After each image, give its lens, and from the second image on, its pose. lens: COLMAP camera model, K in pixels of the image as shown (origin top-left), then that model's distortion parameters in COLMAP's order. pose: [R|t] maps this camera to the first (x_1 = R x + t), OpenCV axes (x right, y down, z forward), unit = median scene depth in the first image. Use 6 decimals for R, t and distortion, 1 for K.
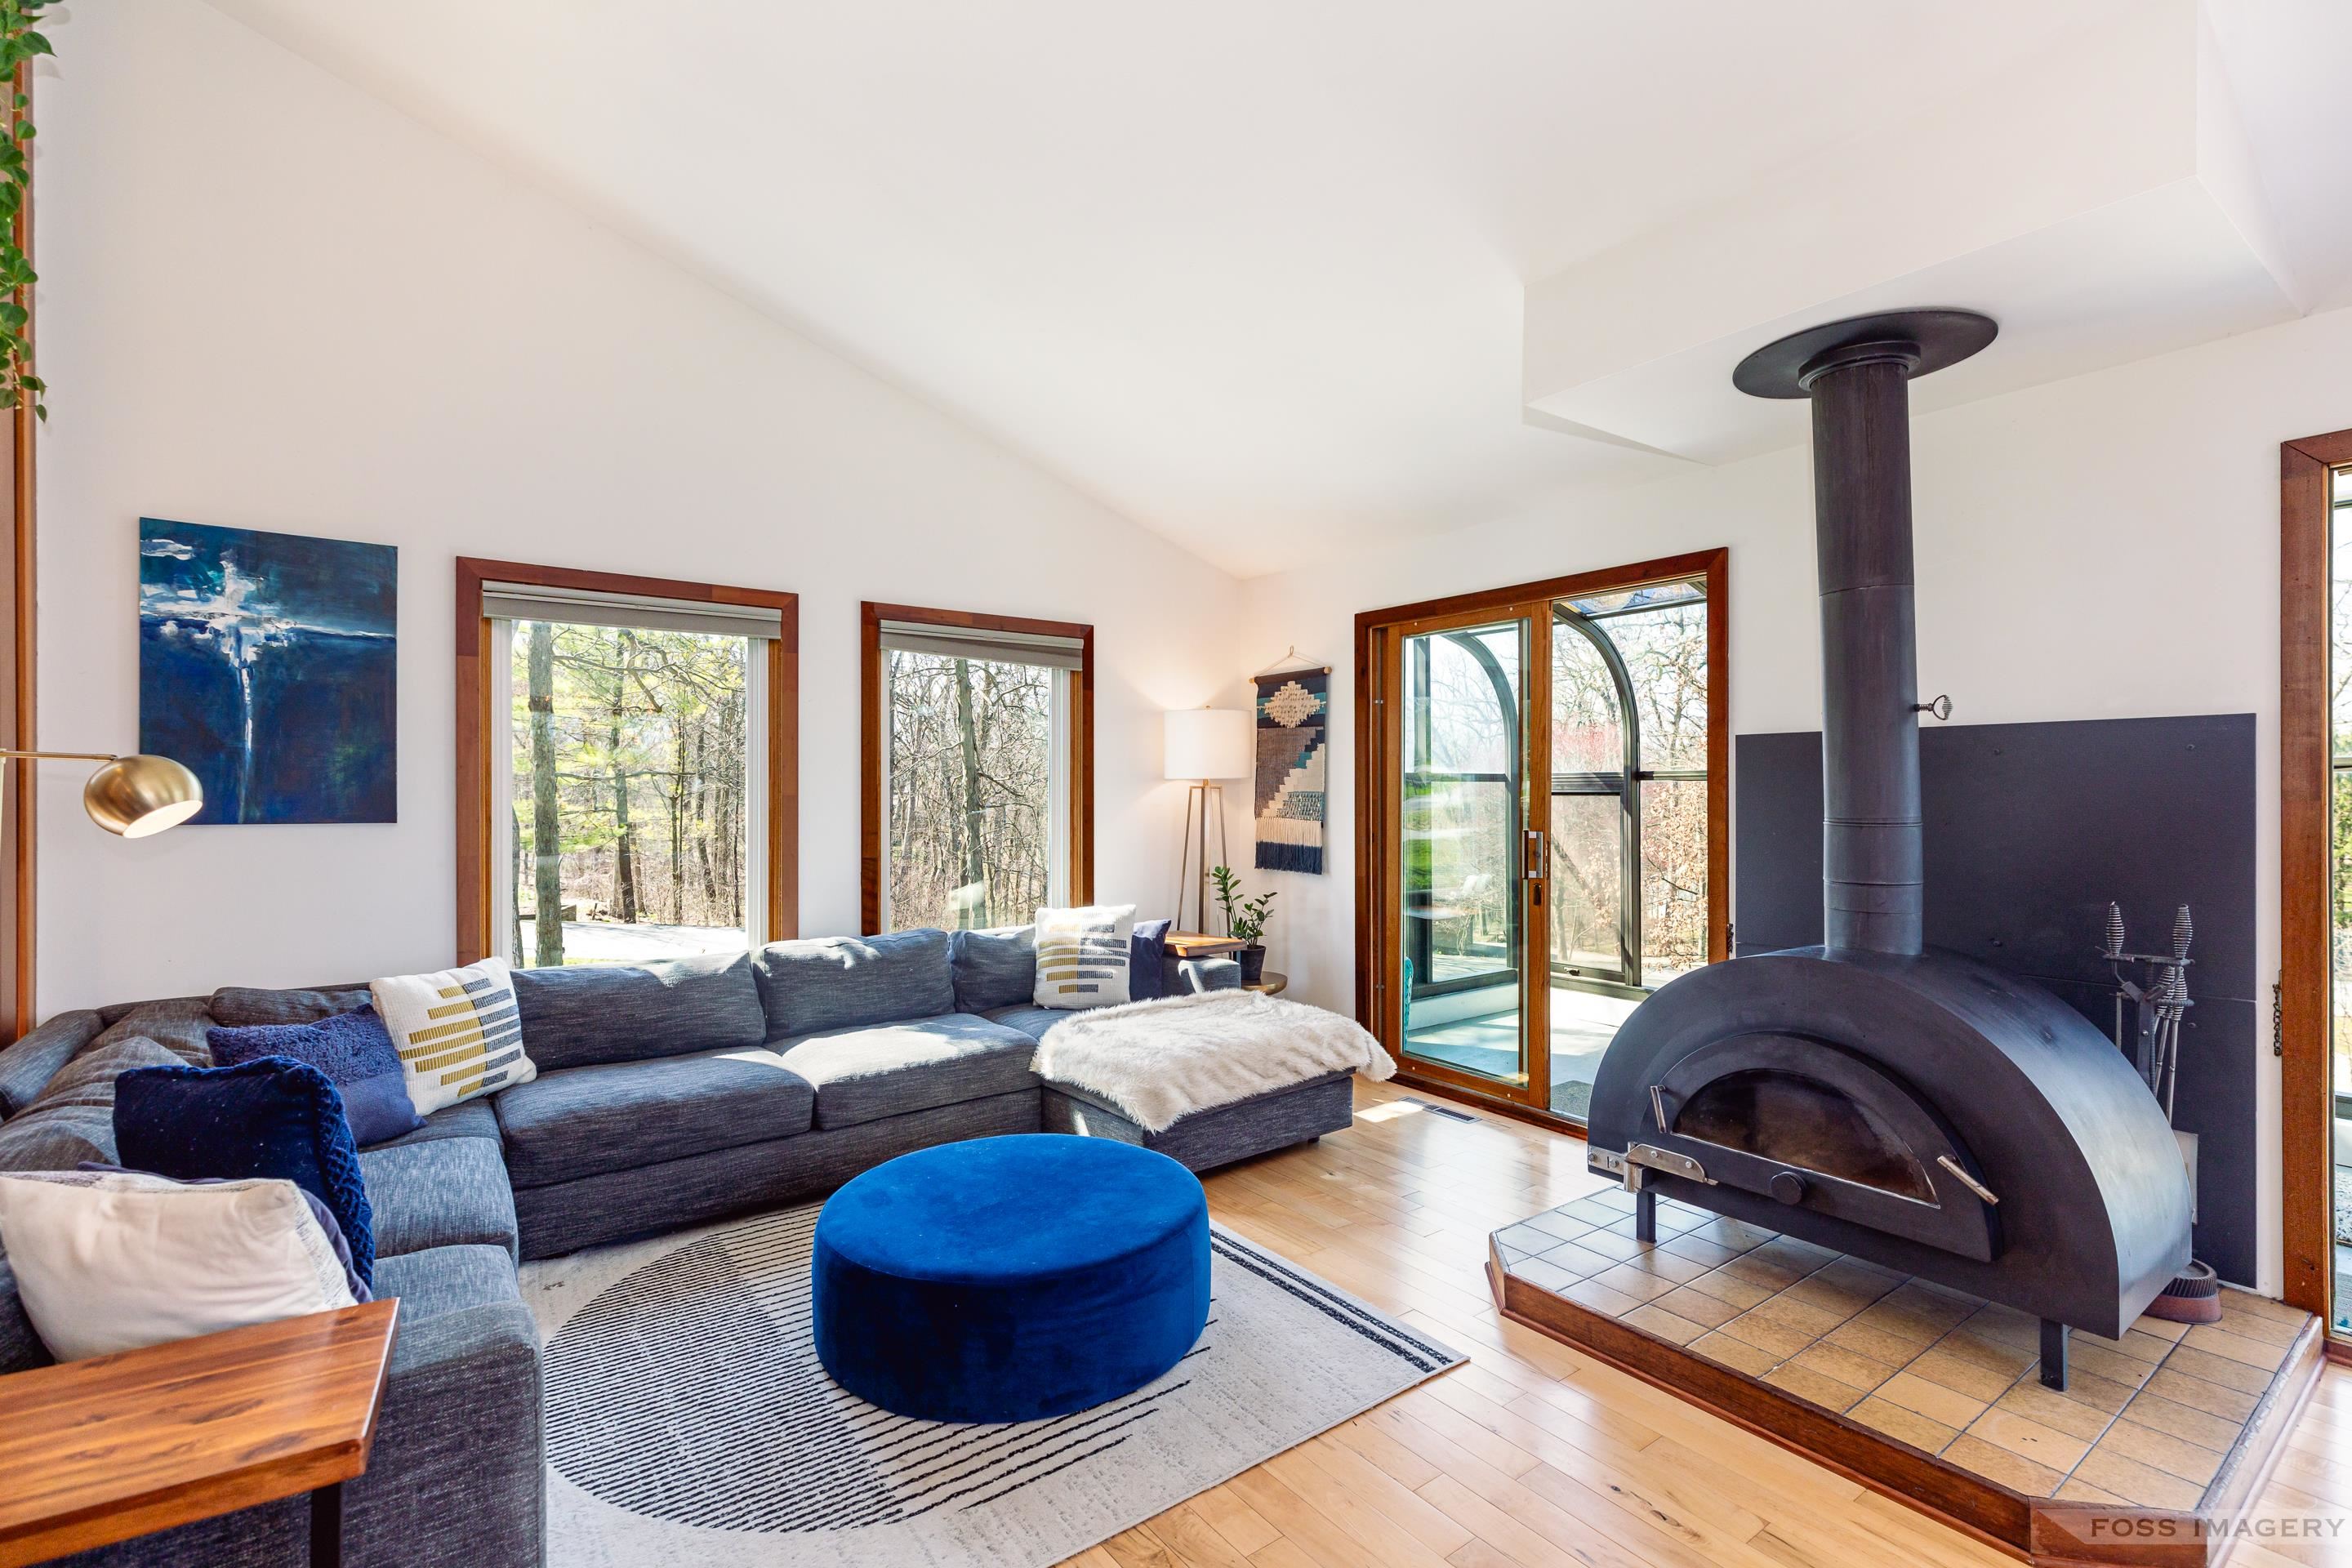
lens RADIAL K [[1057.2, 0, 1178.8], [0, 1057.2, 756.8], [0, 0, 1]] dist [0.000077, -0.000140]
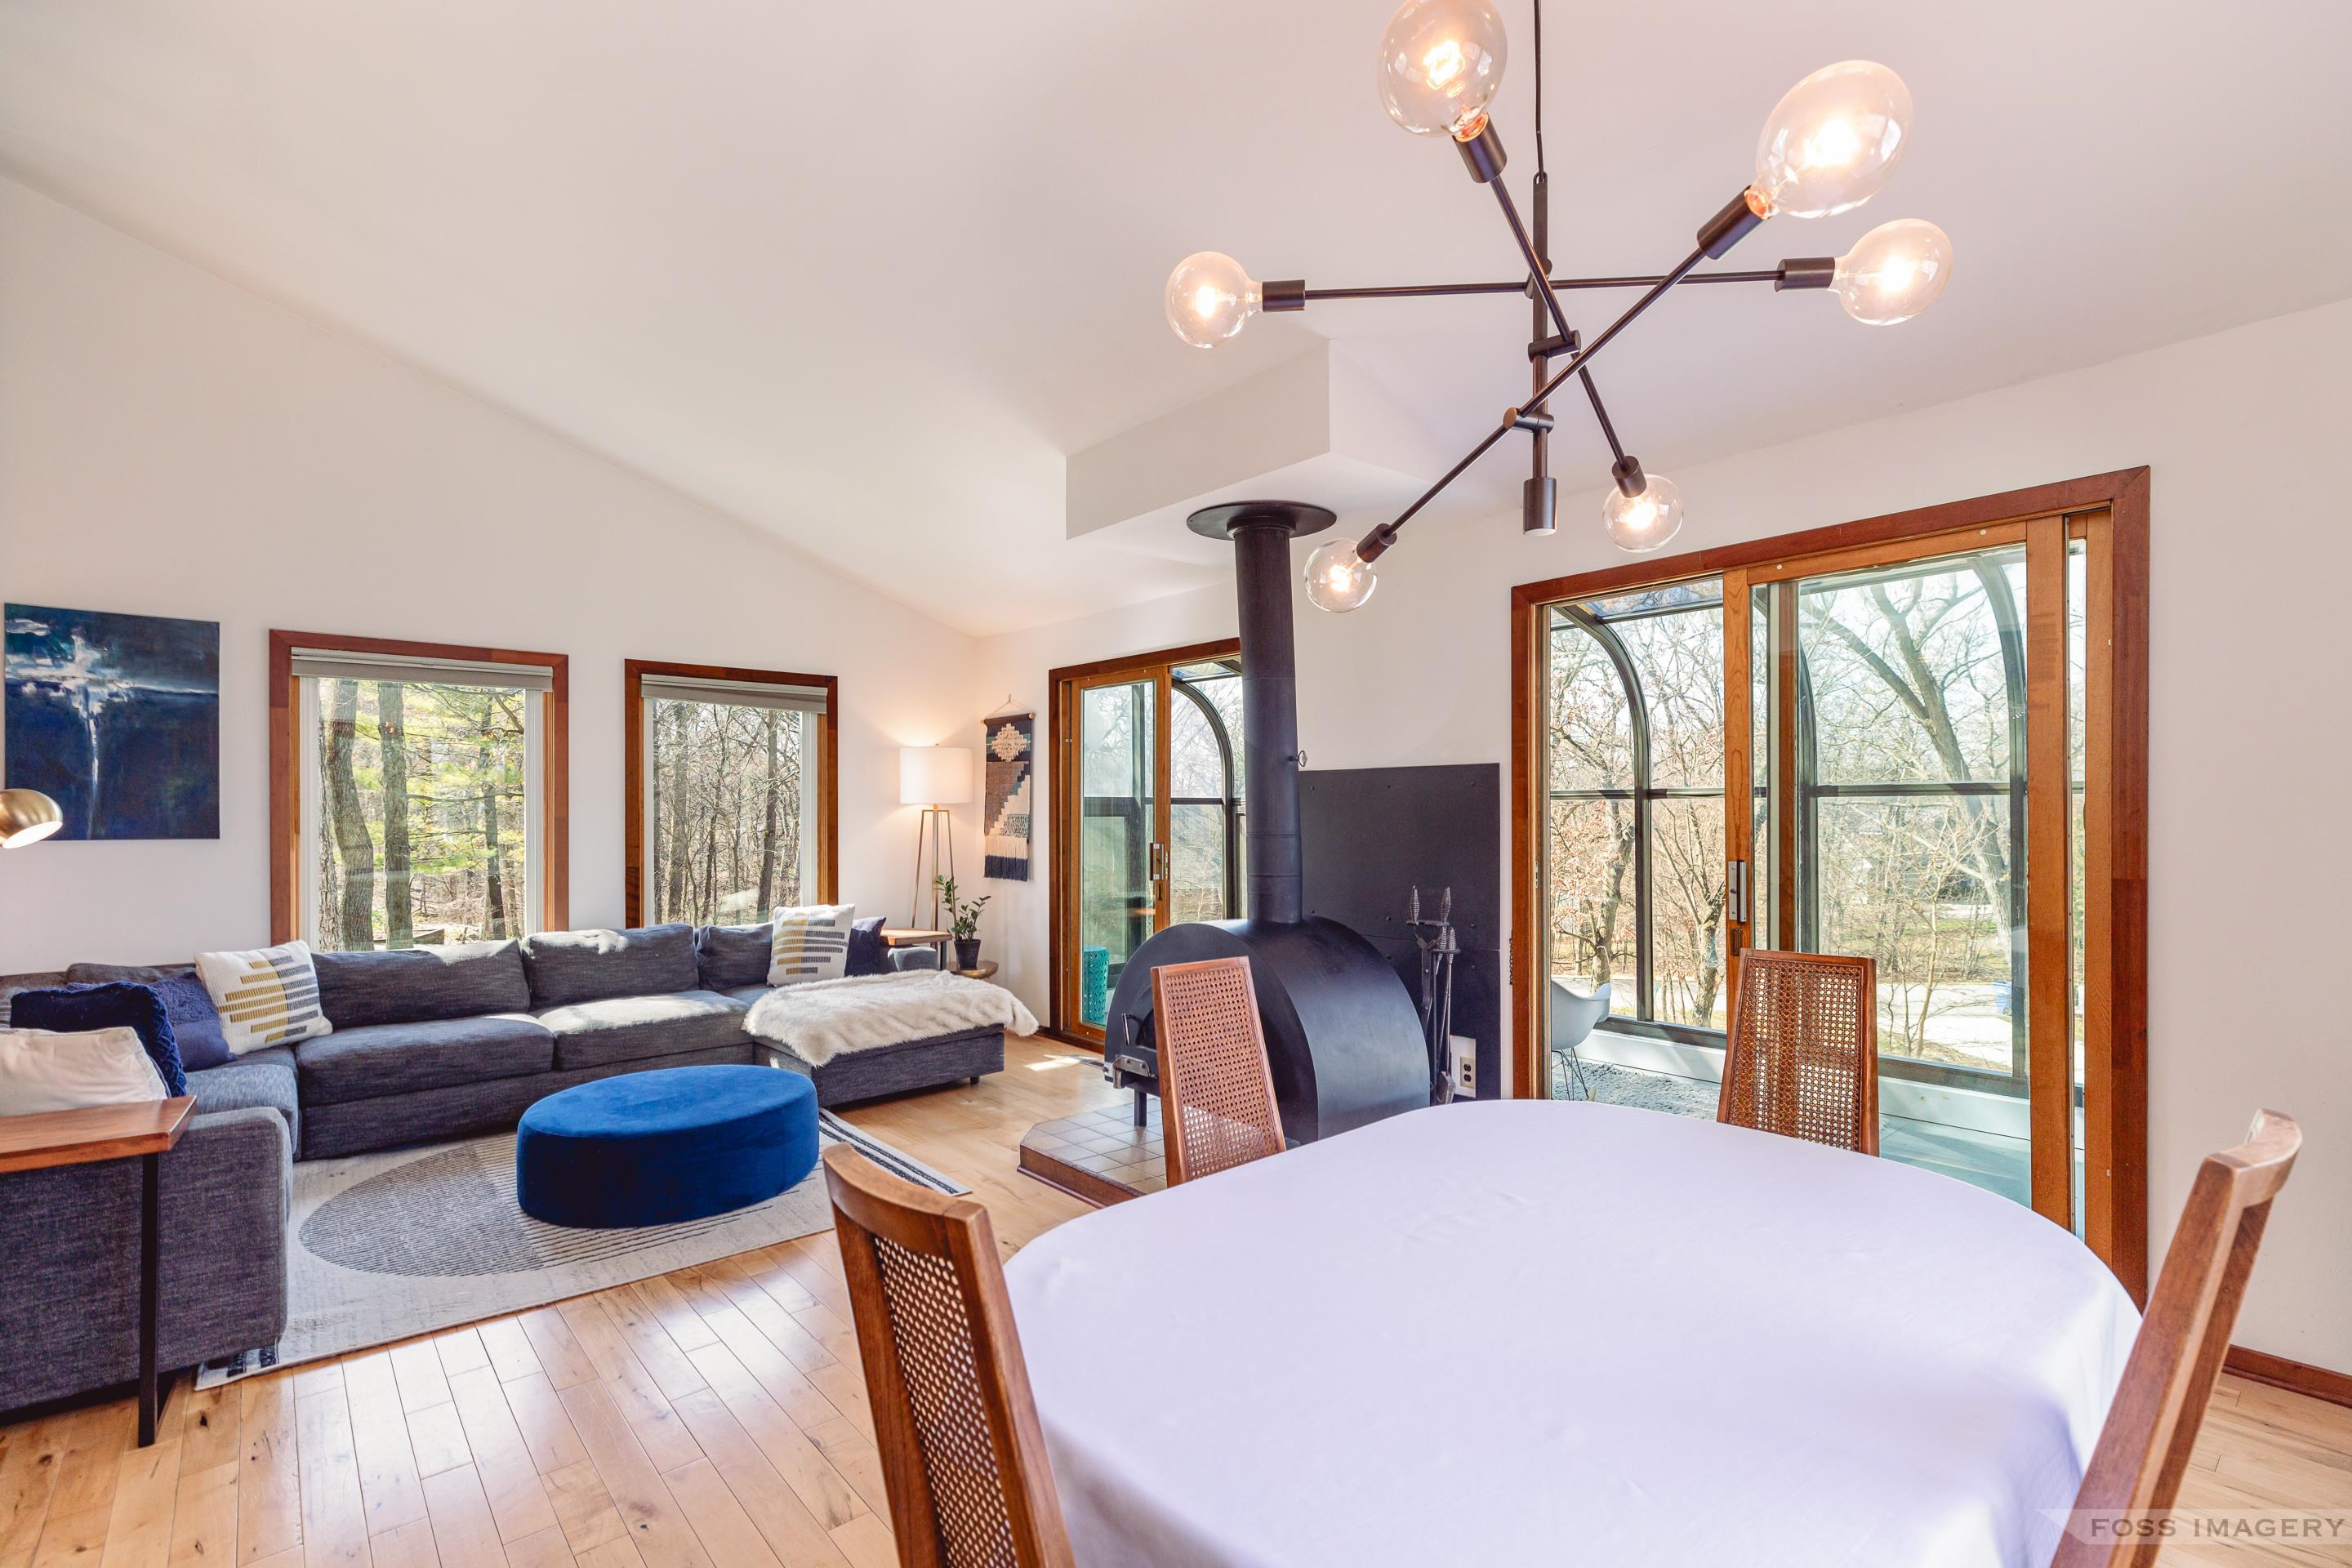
lens RADIAL K [[1069.9, 0, 1176.0], [0, 1069.9, 784.0], [0, 0, 1]] dist [0.000157, 0.000511]
pose [[0.997170, 0.001495, 0.075166, 0.325540], [-0.001879, 0.999986, 0.005043, -0.012685], [-0.075157, -0.005170, 0.997158, -0.388079]]
